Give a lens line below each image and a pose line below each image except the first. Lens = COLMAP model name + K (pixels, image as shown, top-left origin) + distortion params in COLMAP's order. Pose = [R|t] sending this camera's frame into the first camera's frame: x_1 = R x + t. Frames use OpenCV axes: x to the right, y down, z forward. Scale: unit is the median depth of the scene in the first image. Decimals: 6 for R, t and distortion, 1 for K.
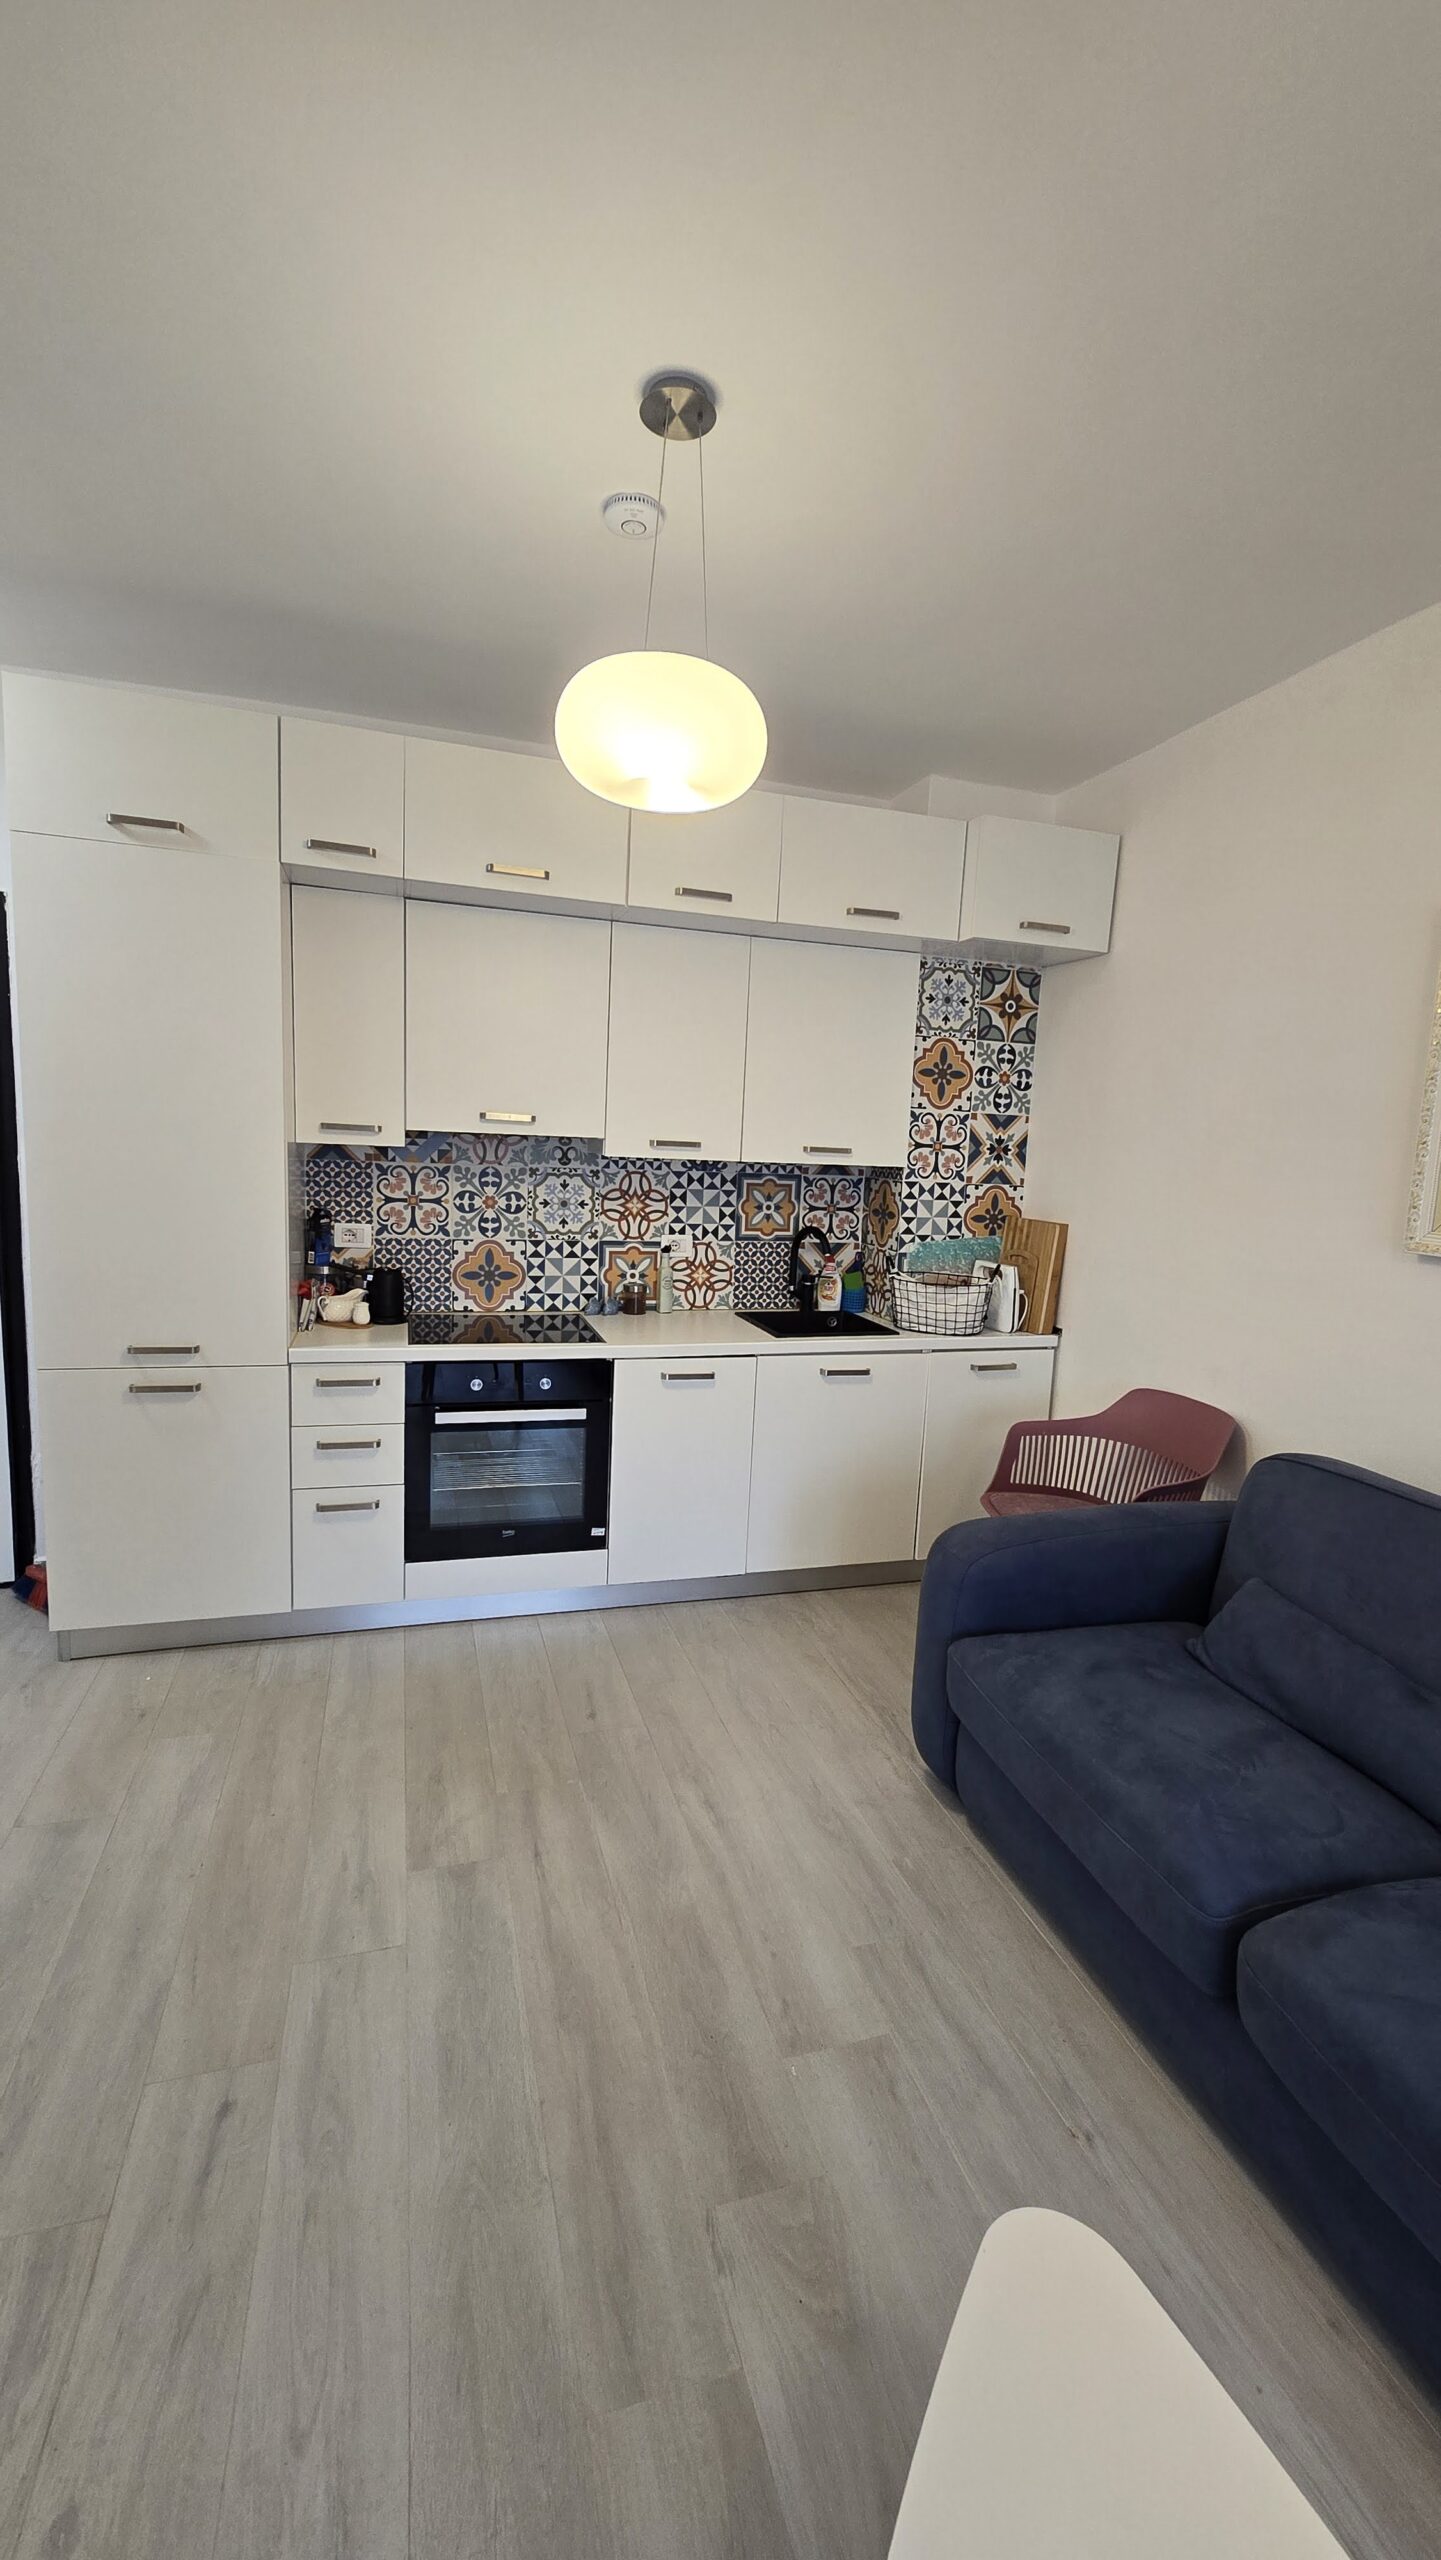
lens RADIAL K [[1036.8, 0, 728.5], [0, 1036.8, 1290.2], [0, 0, 1]] dist [-0.020918, 0.006985]
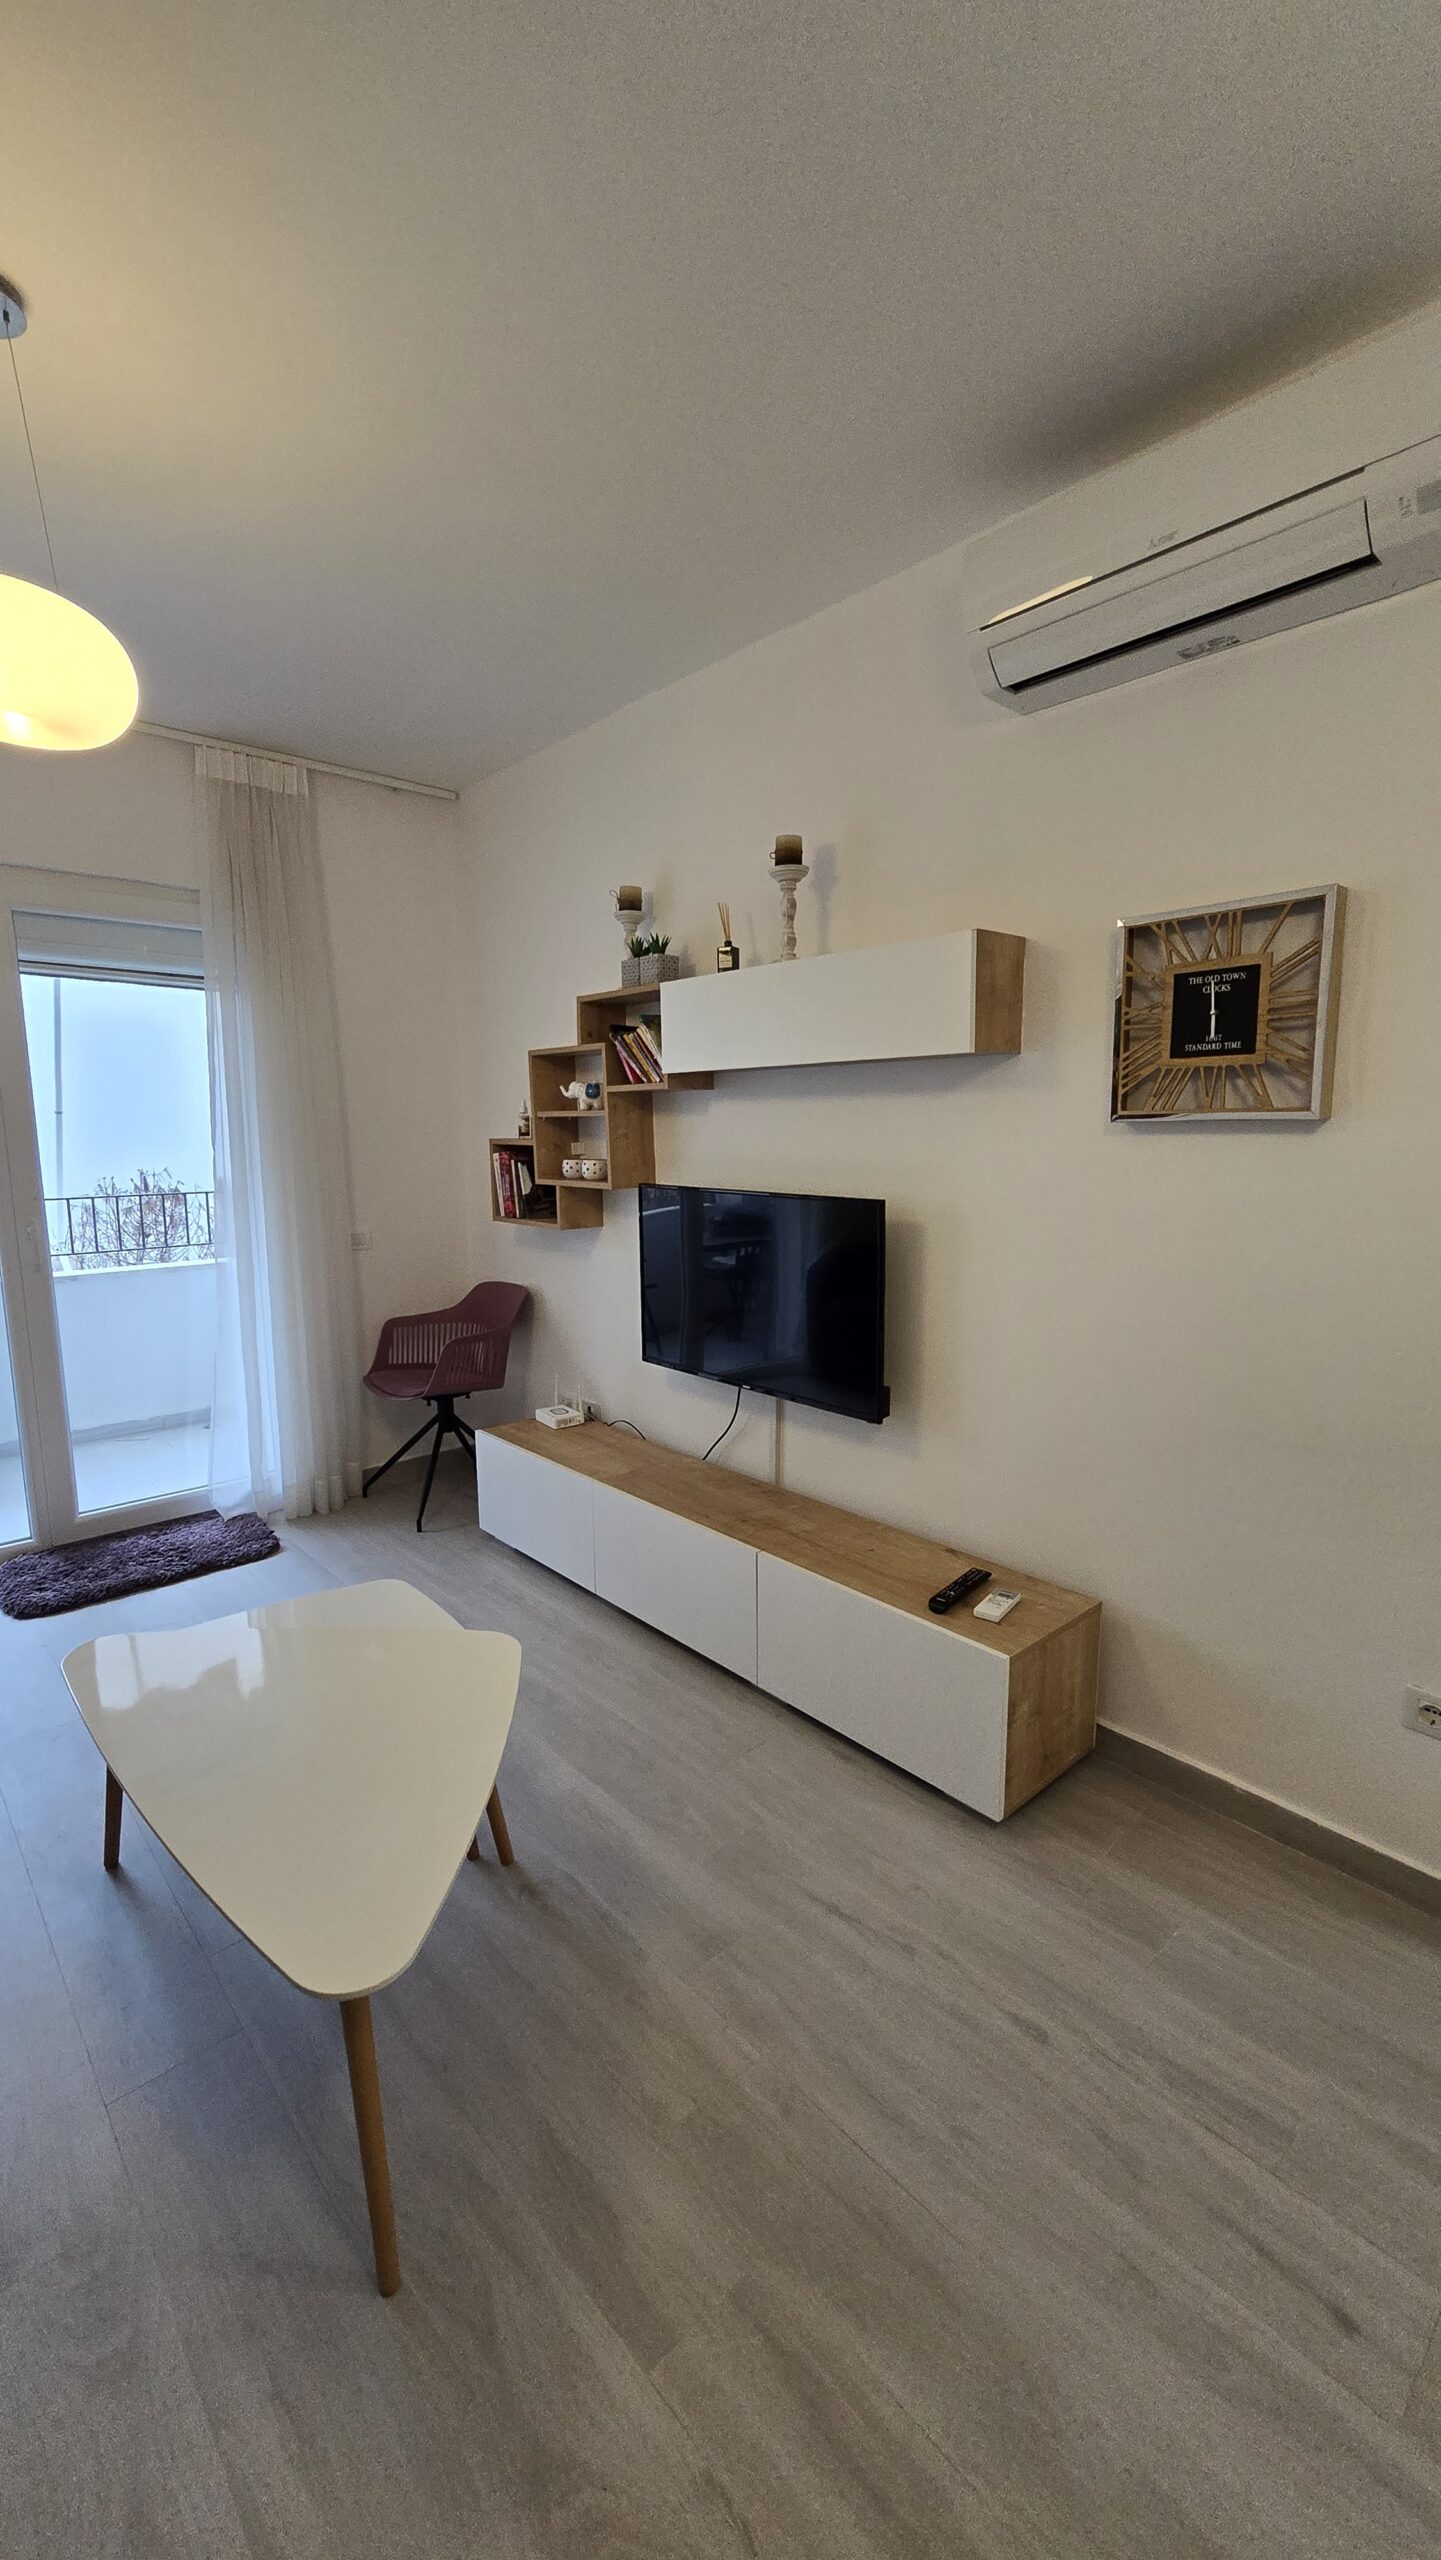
lens RADIAL K [[1053.9, 0, 734.1], [0, 1053.9, 1282.1], [0, 0, 1]] dist [-0.007569, 0.004786]
pose [[-0.905538, 0.025889, -0.423475, 0.236252], [-0.094001, 0.961087, 0.259762, -0.130474], [0.413721, 0.275031, -0.867867, 1.153227]]
